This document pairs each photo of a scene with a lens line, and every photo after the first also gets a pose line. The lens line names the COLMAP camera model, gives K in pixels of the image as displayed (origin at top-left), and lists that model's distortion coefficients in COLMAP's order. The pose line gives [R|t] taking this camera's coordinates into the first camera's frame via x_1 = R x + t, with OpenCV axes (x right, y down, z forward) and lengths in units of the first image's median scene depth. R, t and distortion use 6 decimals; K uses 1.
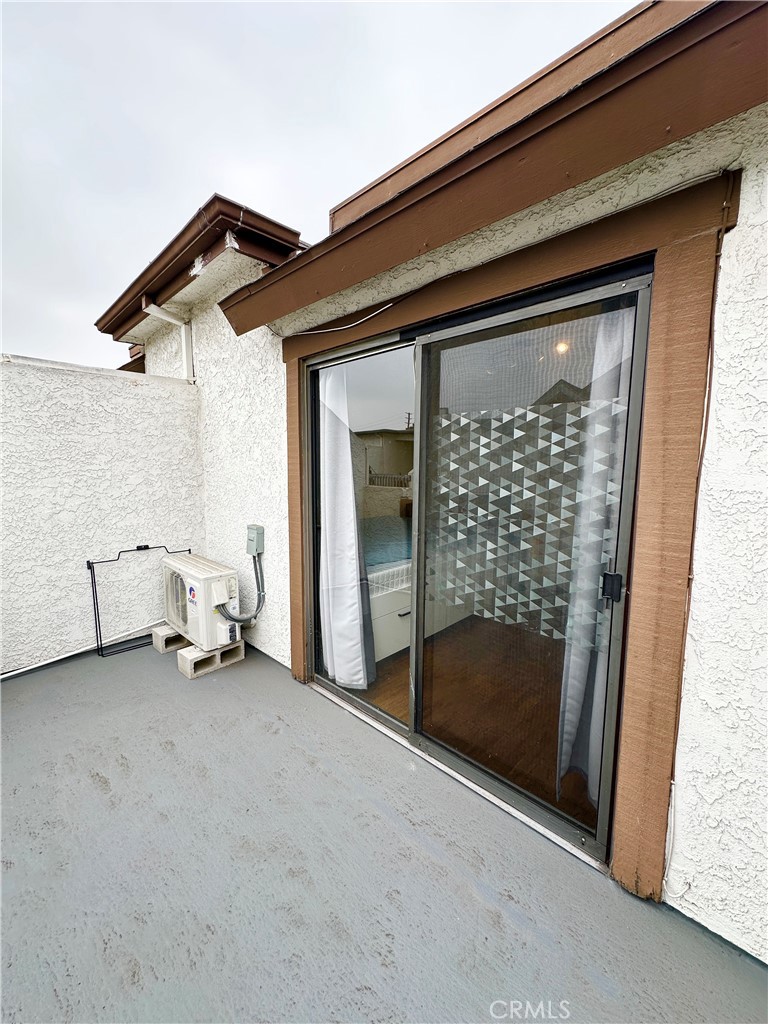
lens RADIAL K [[410.4, 0, 382.7], [0, 410.4, 510.8], [0, 0, 1]] dist [-0.002500, -0.000067]
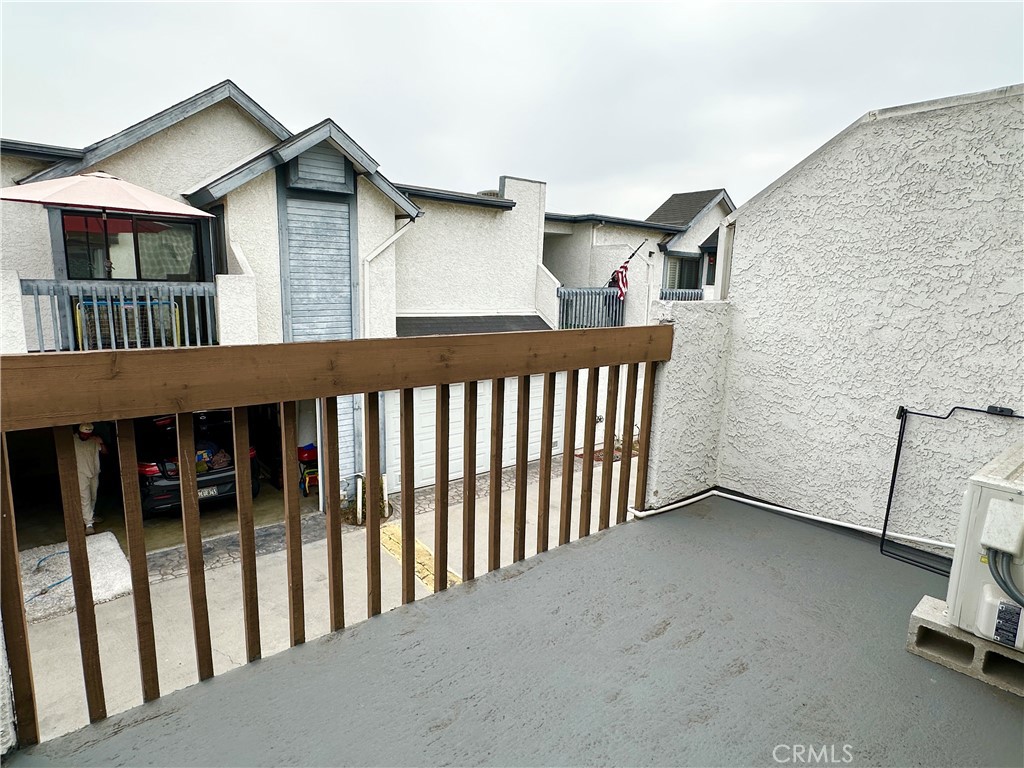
lens RADIAL K [[571.6, 0, 511.8], [0, 571.6, 381.3], [0, 0, 1]] dist [-0.001993, 0.001451]
pose [[-0.116730, 0.164089, -0.979515, 0.253897], [-0.139711, 0.973737, 0.179771, 0.005840], [0.983288, 0.157834, -0.090739, 0.480662]]
